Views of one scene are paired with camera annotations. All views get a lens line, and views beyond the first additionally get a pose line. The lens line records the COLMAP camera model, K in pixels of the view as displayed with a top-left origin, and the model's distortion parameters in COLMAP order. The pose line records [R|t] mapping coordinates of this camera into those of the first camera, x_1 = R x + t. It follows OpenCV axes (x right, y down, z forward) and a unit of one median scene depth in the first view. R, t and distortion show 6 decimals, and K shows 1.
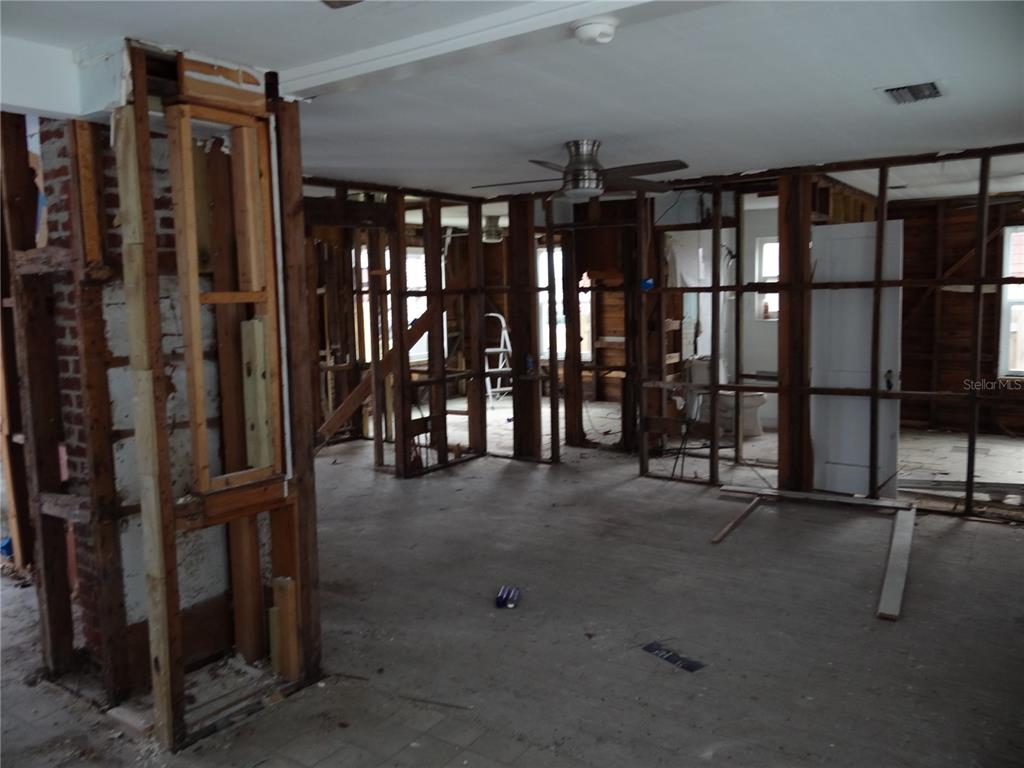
lens RADIAL K [[802.2, 0, 512.0], [0, 802.2, 384.0], [0, 0, 1]] dist [-0.006583, -0.006168]
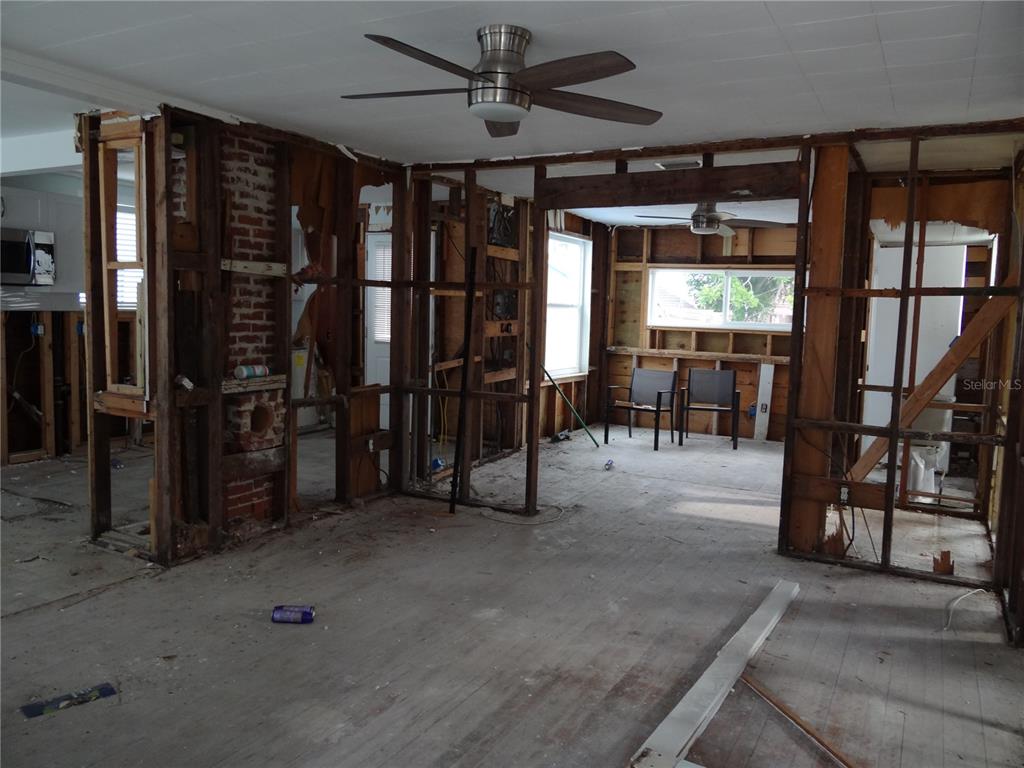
lens RADIAL K [[802.2, 0, 512.0], [0, 802.2, 384.0], [0, 0, 1]] dist [-0.006583, -0.006168]
pose [[0.107721, 0.114539, -0.987561, 0.698541], [-0.148946, 0.983989, 0.097878, -0.082774], [0.982960, 0.136550, 0.123056, 0.895777]]
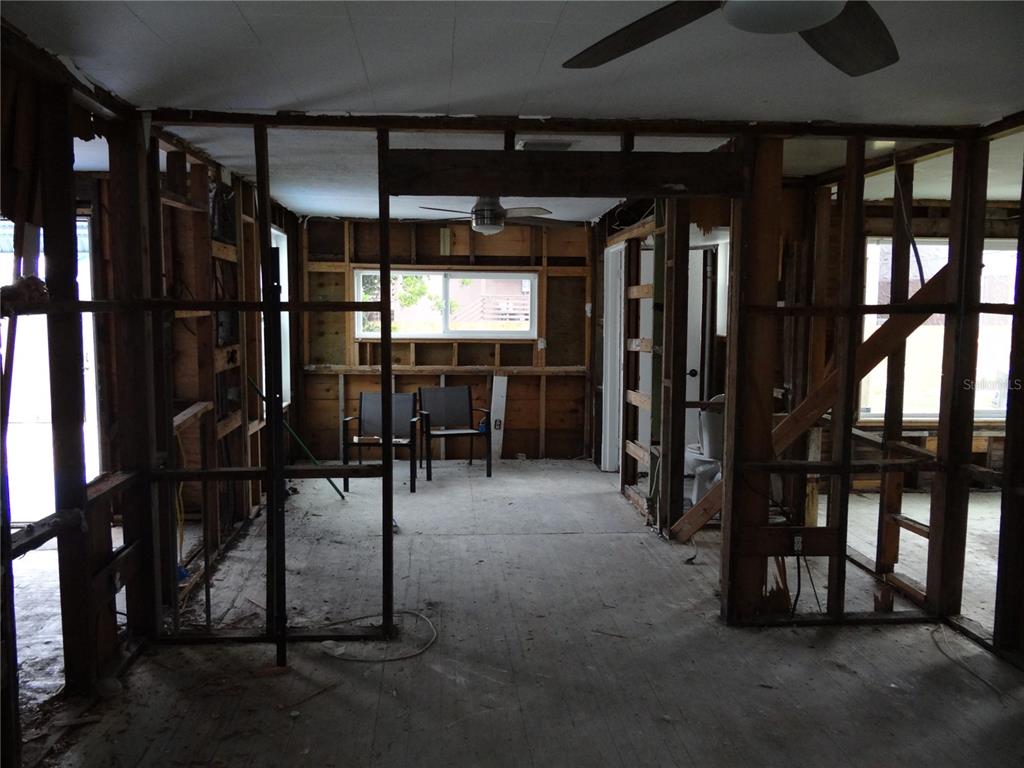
lens RADIAL K [[802.2, 0, 512.0], [0, 802.2, 384.0], [0, 0, 1]] dist [-0.006583, -0.006168]
pose [[0.627731, 0.096431, -0.772434, 0.270701], [-0.109583, 0.993363, 0.034958, -0.079707], [0.770678, 0.062701, 0.634132, 0.669821]]
